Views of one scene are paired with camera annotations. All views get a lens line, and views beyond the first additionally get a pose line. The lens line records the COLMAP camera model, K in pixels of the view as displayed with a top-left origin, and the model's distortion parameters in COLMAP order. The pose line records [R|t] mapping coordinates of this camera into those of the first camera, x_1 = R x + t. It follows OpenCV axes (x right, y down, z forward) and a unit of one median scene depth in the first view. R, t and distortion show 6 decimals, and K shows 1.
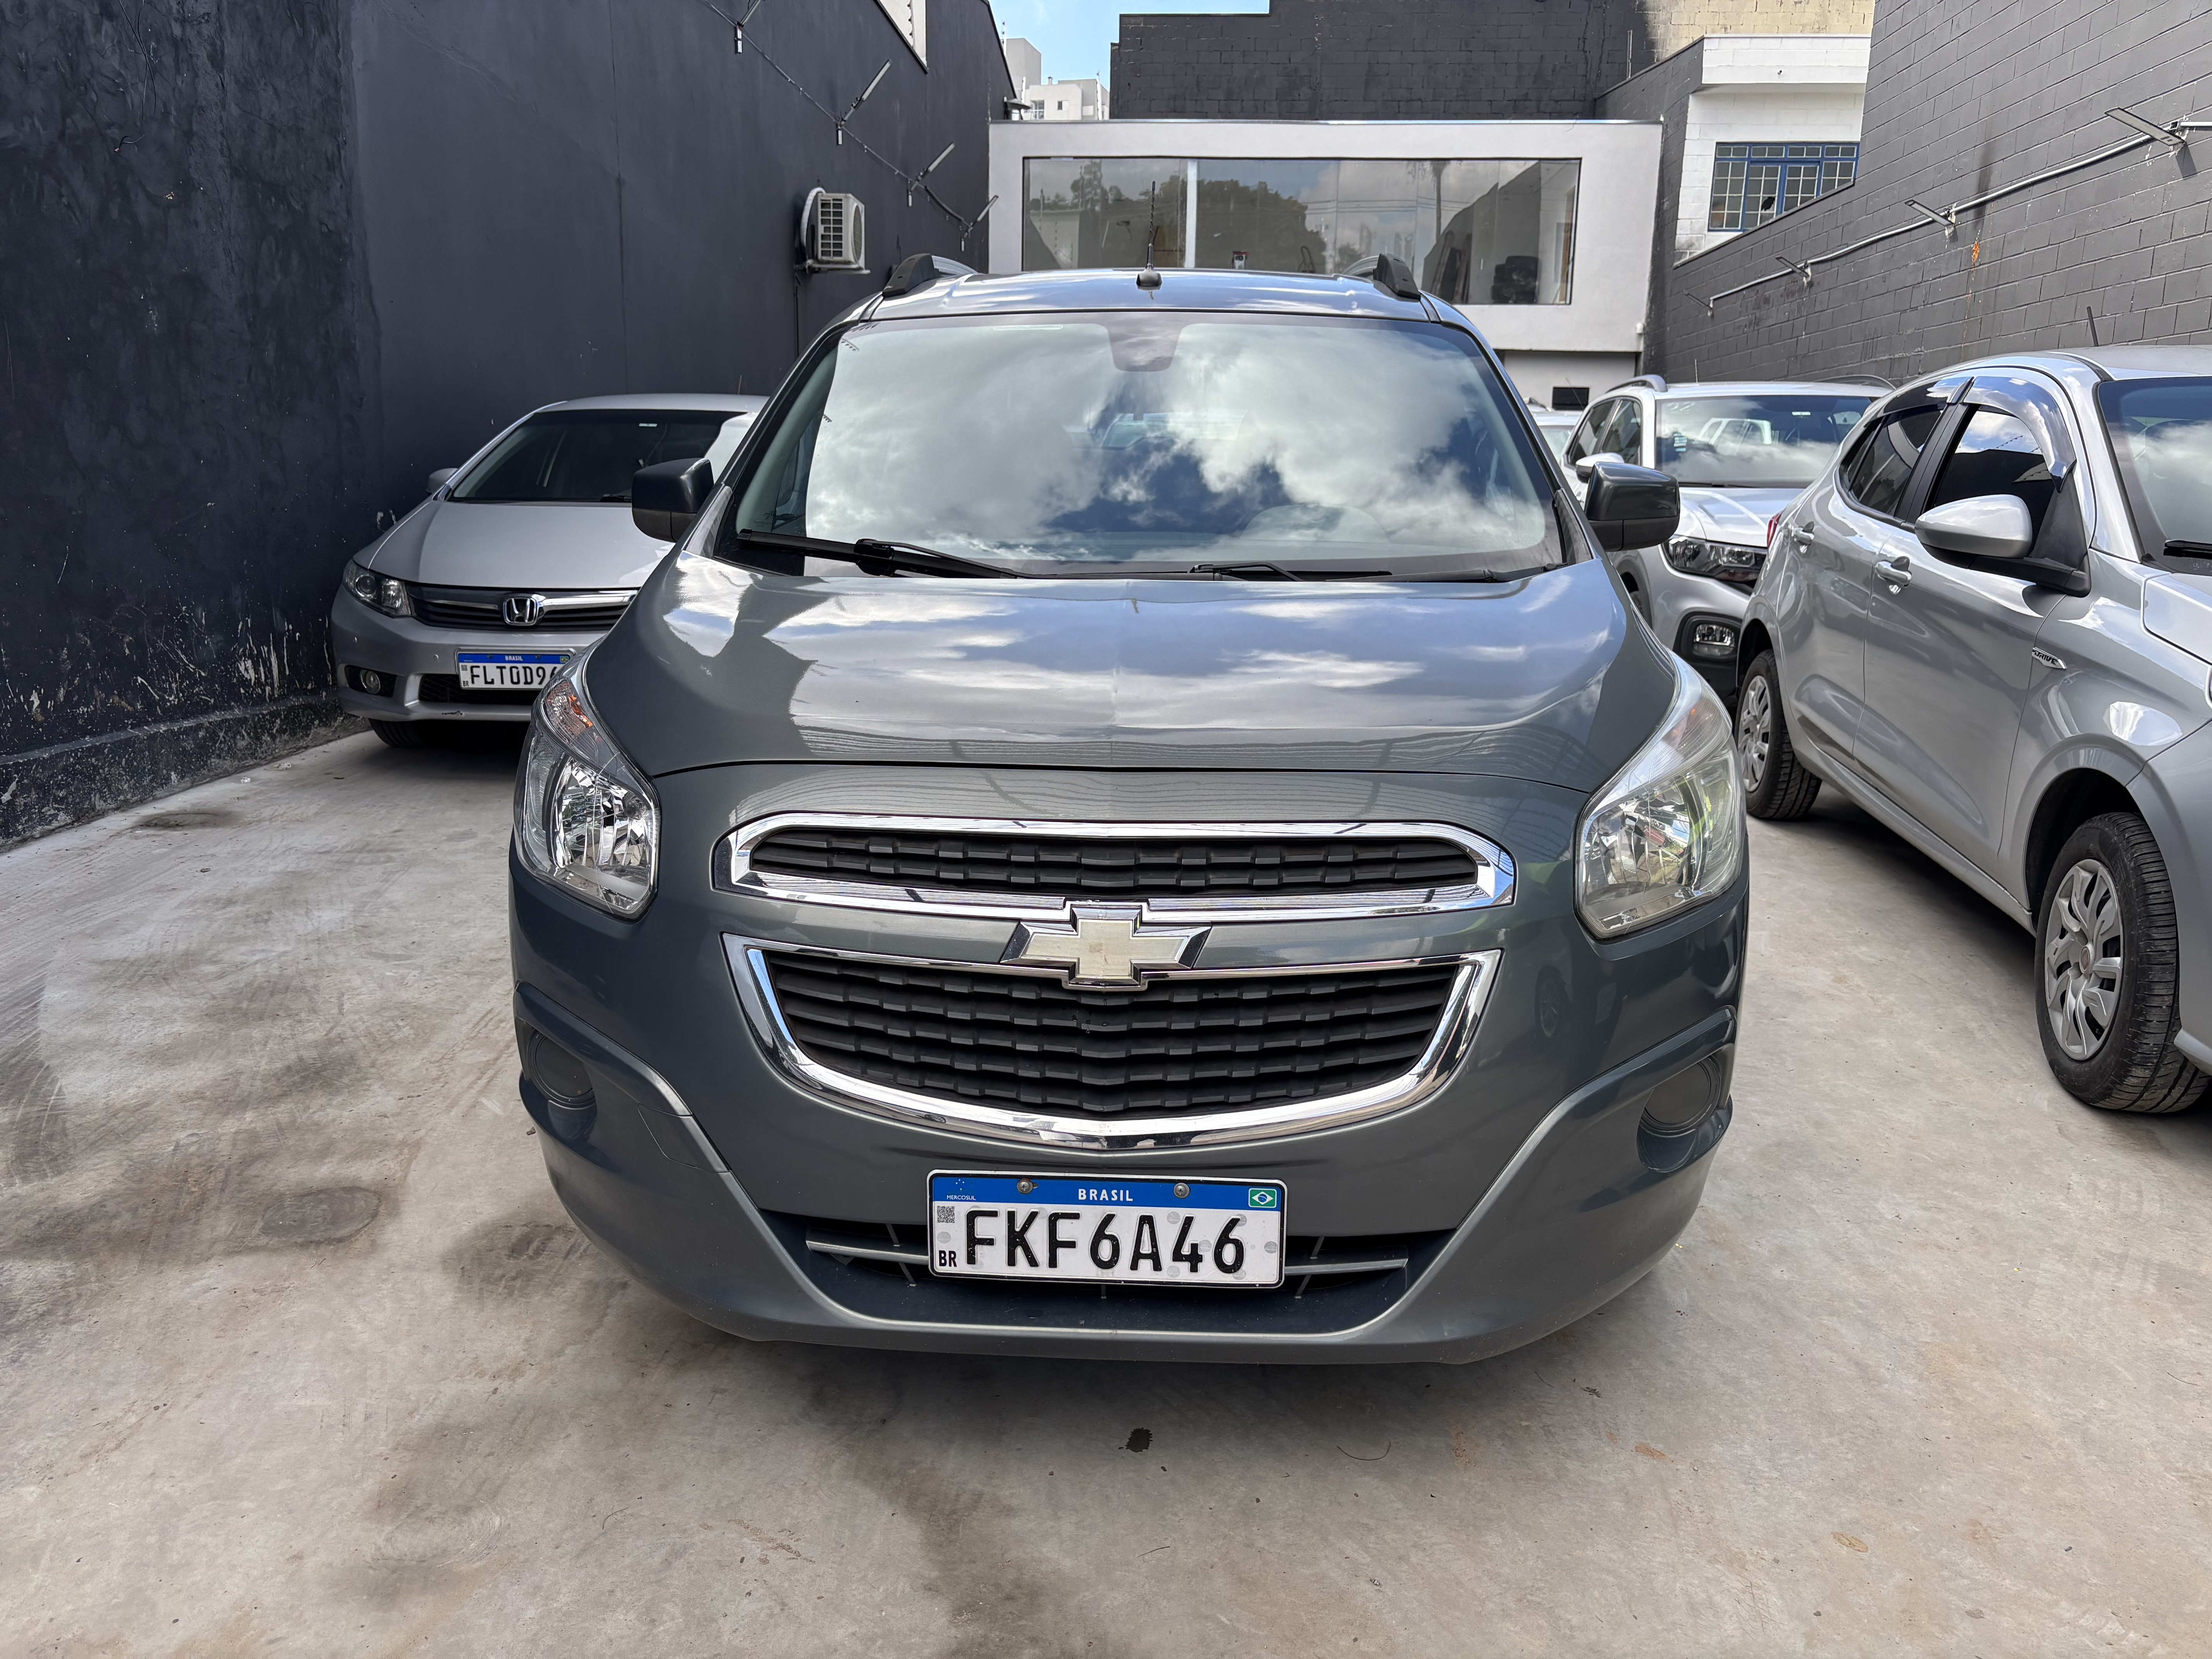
lens RADIAL K [[1660.7, 0, 1097.5], [0, 1660.7, 833.2], [0, 0, 1]] dist [0.077711, -0.108108]
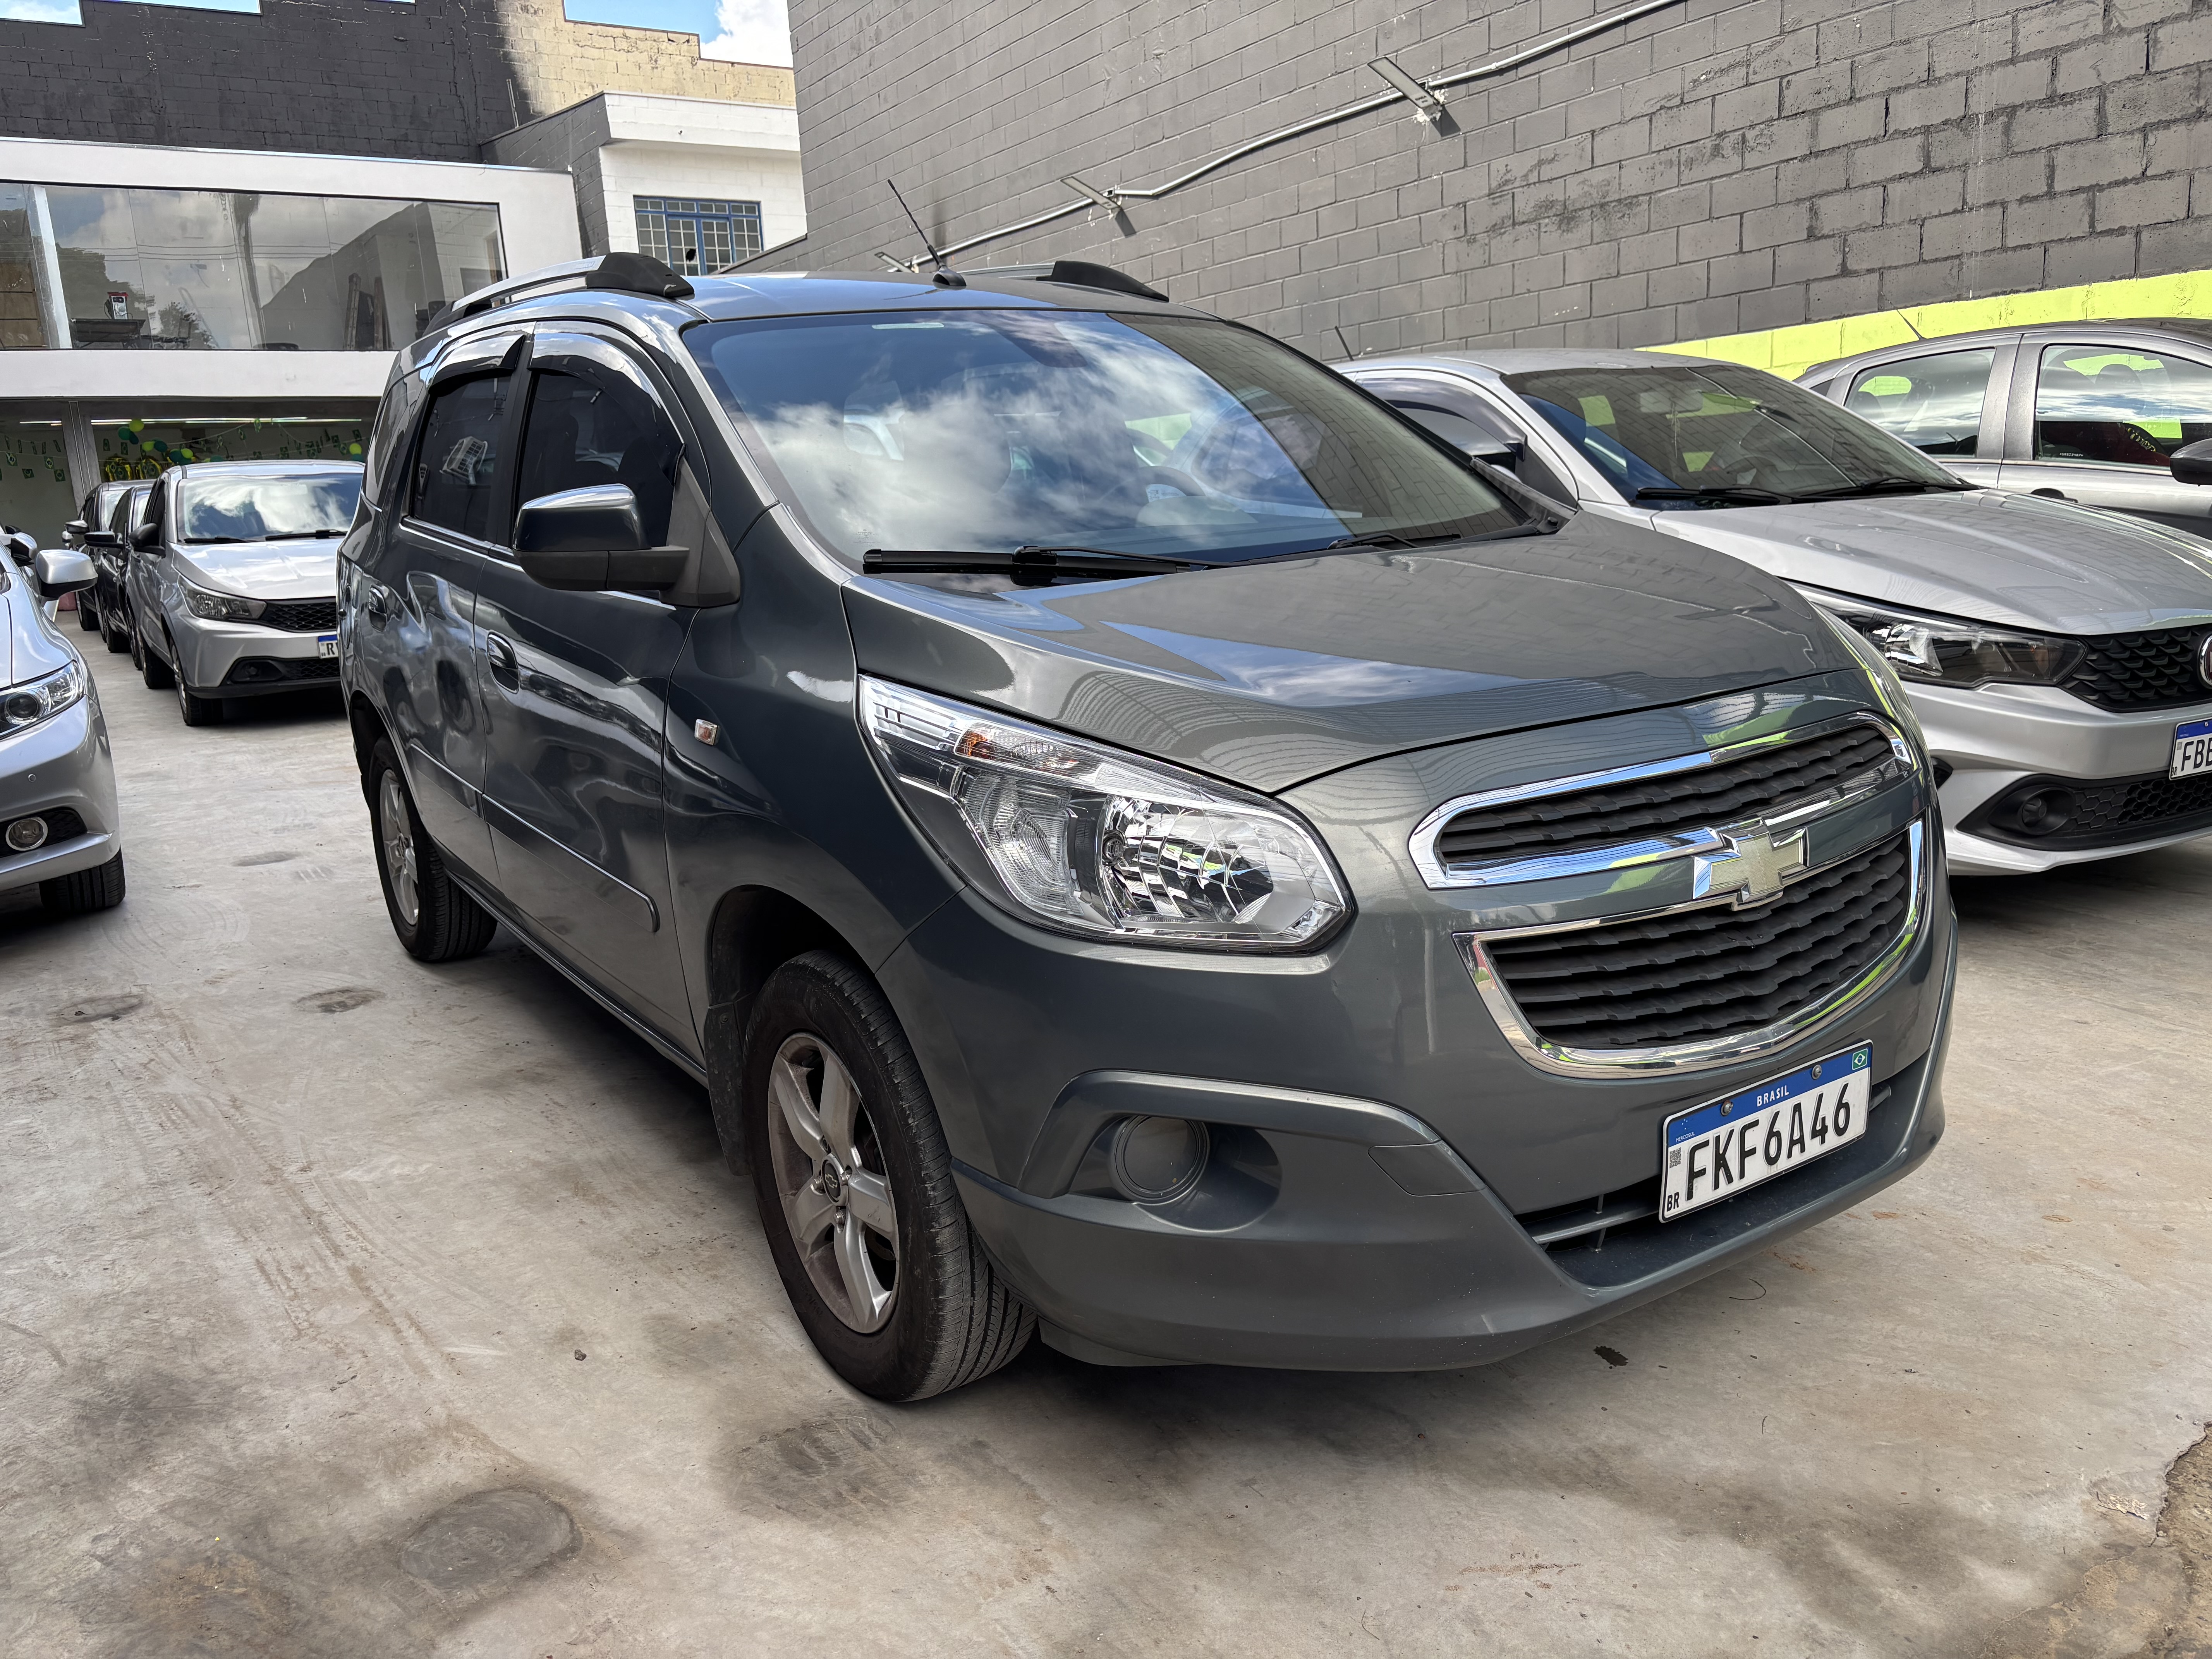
lens RADIAL K [[1651.5, 0, 1109.7], [0, 1651.5, 822.1], [0, 0, 1]] dist [0.078230, -0.082323]
pose [[0.801018, -0.173826, 0.572848, -0.655334], [0.192203, 0.980930, 0.028896, -0.047441], [-0.566946, 0.086957, 0.819152, 0.251182]]
